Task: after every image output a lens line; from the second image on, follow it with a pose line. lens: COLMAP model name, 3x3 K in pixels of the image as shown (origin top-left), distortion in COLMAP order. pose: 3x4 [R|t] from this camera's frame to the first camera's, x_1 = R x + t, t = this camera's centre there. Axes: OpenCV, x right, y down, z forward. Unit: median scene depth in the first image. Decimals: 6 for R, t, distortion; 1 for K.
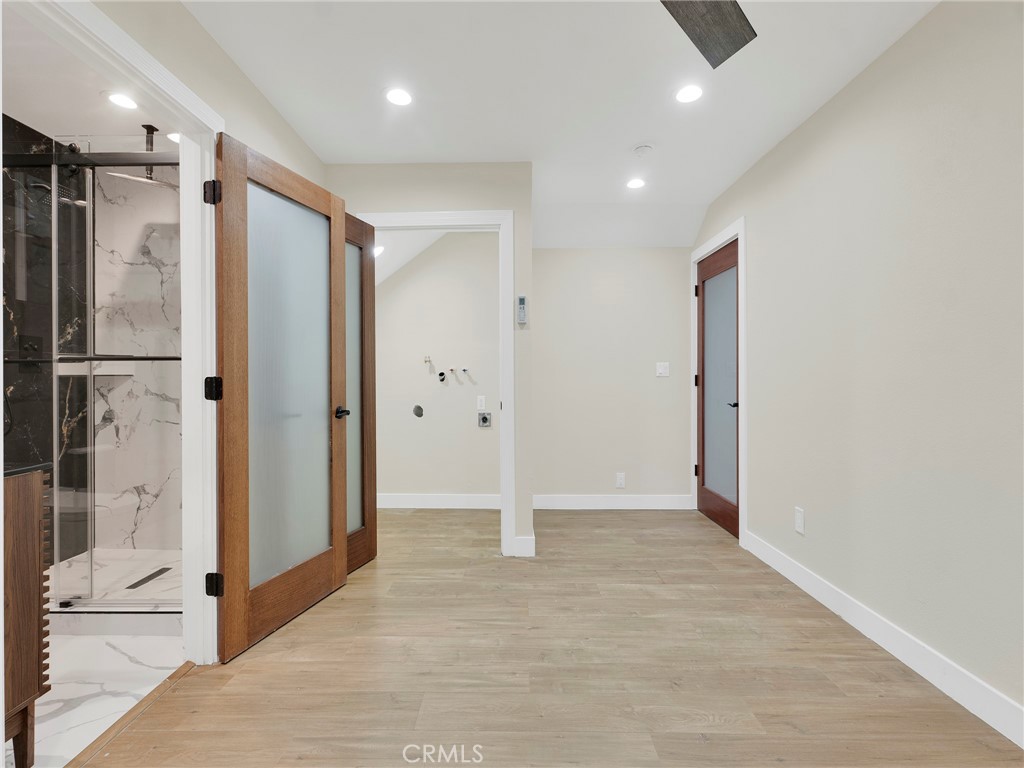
lens RADIAL K [[460.2, 0, 504.2], [0, 460.2, 379.3], [0, 0, 1]] dist [0.004987, -0.000897]
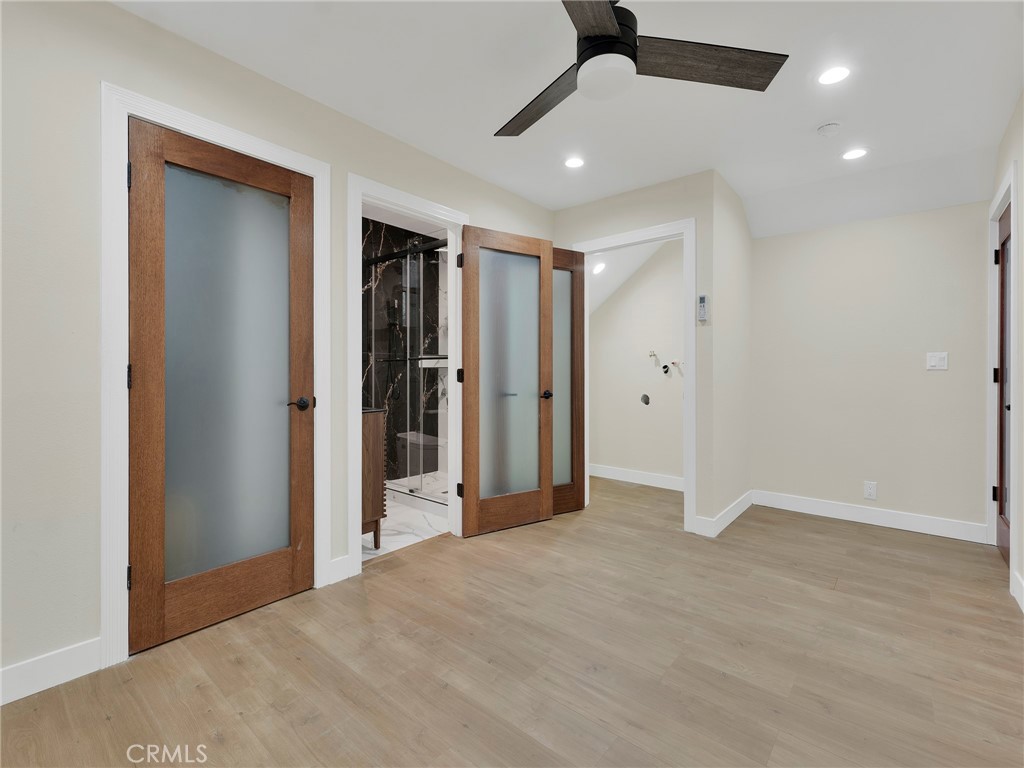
lens RADIAL K [[460.2, 0, 507.2], [0, 460.2, 373.0], [0, 0, 1]] dist [0.004987, -0.000897]
pose [[0.772651, 0.009177, -0.634765, 0.432231], [-0.006762, 0.999958, 0.006225, -0.000706], [0.634795, -0.000517, 0.772680, -0.153037]]
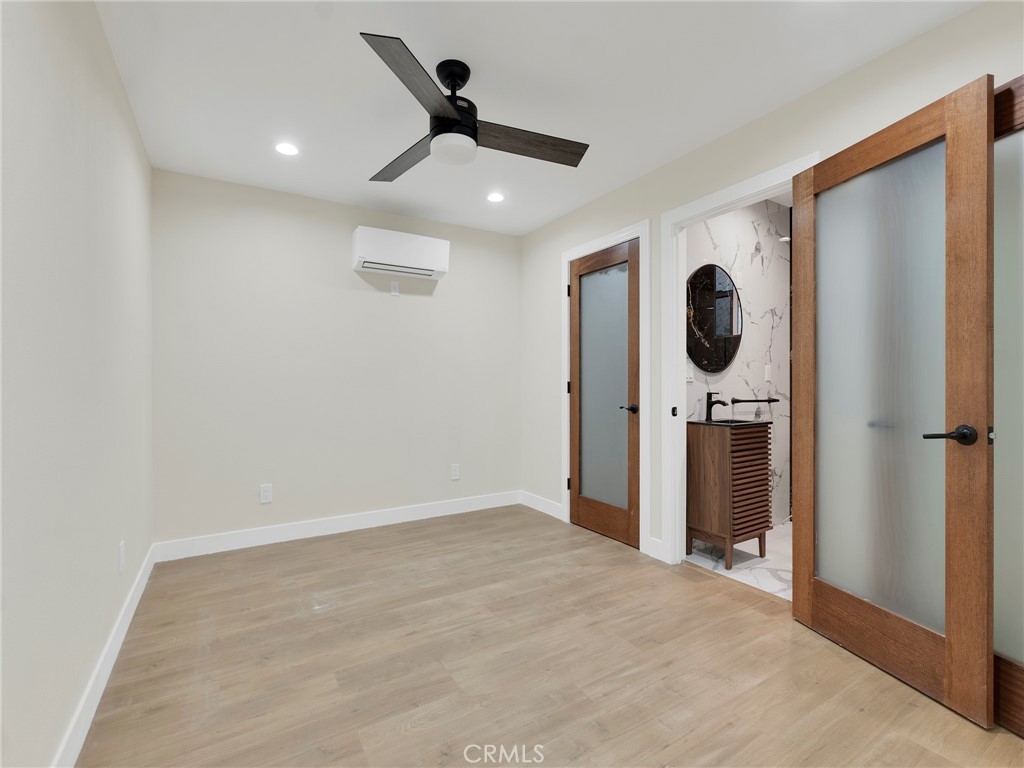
lens RADIAL K [[460.2, 0, 515.4], [0, 460.2, 385.9], [0, 0, 1]] dist [0.004987, -0.000897]
pose [[-0.835950, 0.005932, -0.548774, 0.484193], [0.003800, 0.999980, 0.005021, 0.001519], [0.548792, 0.002112, -0.835956, 1.187388]]
